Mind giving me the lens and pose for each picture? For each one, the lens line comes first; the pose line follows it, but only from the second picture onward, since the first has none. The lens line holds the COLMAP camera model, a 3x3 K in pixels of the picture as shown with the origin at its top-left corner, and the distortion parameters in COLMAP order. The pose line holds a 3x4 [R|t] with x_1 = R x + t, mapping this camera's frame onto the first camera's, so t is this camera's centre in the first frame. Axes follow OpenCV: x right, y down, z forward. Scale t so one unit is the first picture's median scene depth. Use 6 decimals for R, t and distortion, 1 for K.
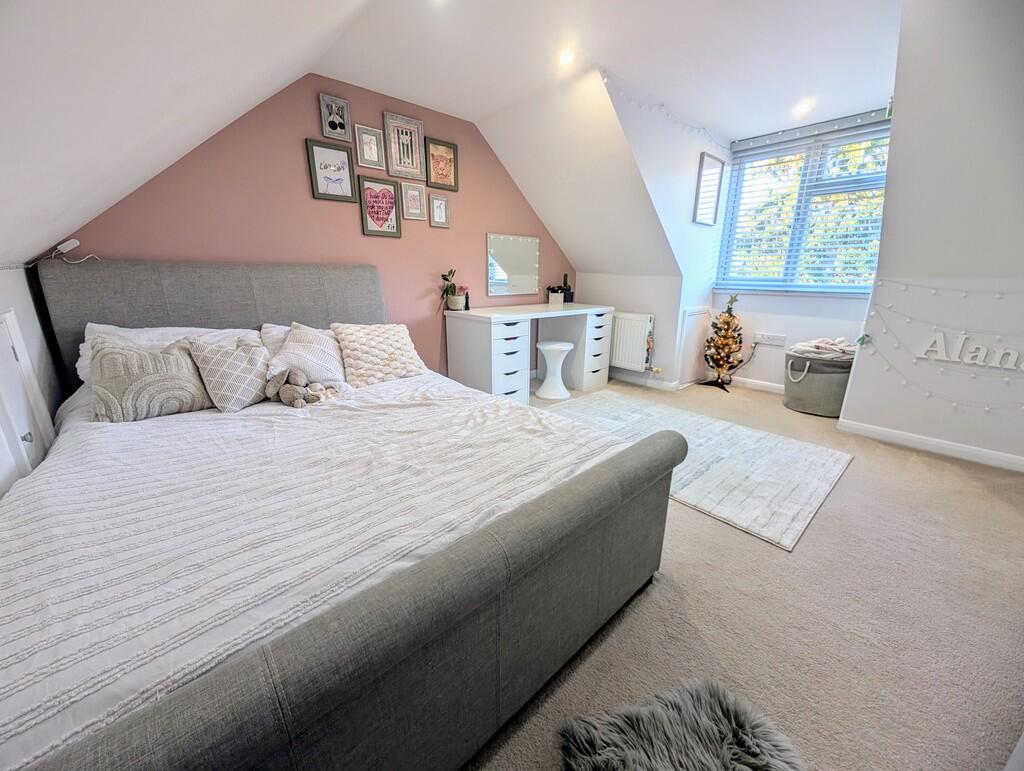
lens RADIAL K [[385.9, 0, 513.9], [0, 385.9, 381.4], [0, 0, 1]] dist [-0.000584, -0.000405]
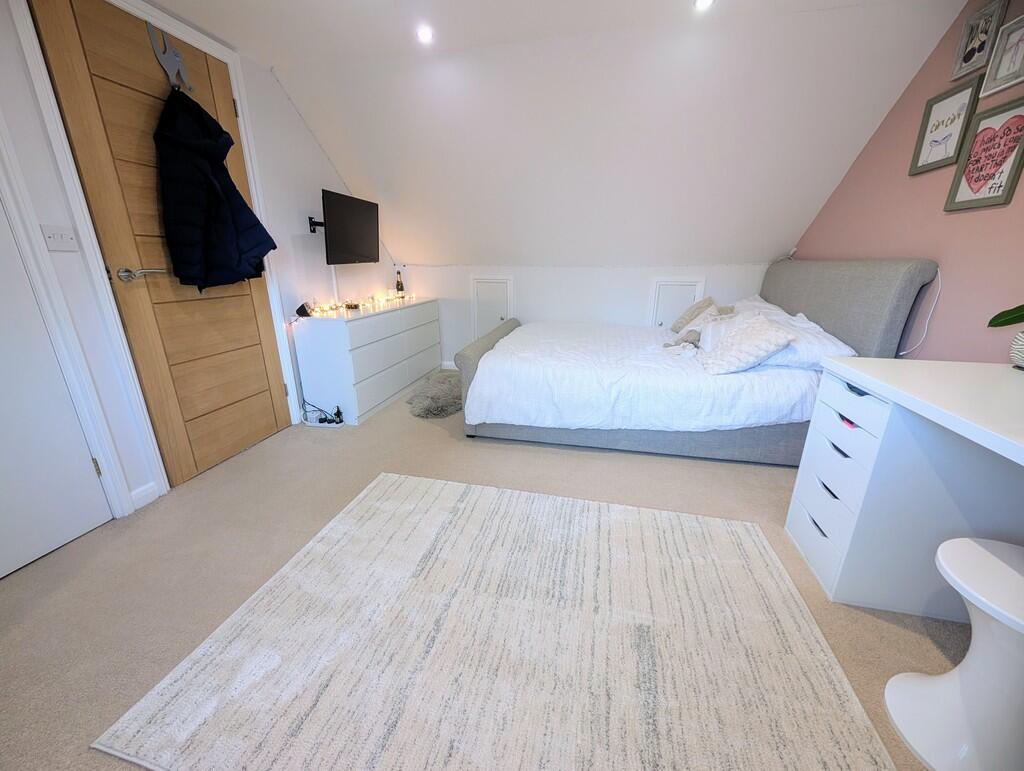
lens RADIAL K [[385.9, 0, 513.9], [0, 385.9, 381.4], [0, 0, 1]] dist [-0.000584, -0.000405]
pose [[-0.819543, 0.166932, -0.548163, 0.636183], [-0.160728, 0.851254, 0.499533, -0.362553], [0.550015, 0.497494, -0.670808, 1.237667]]
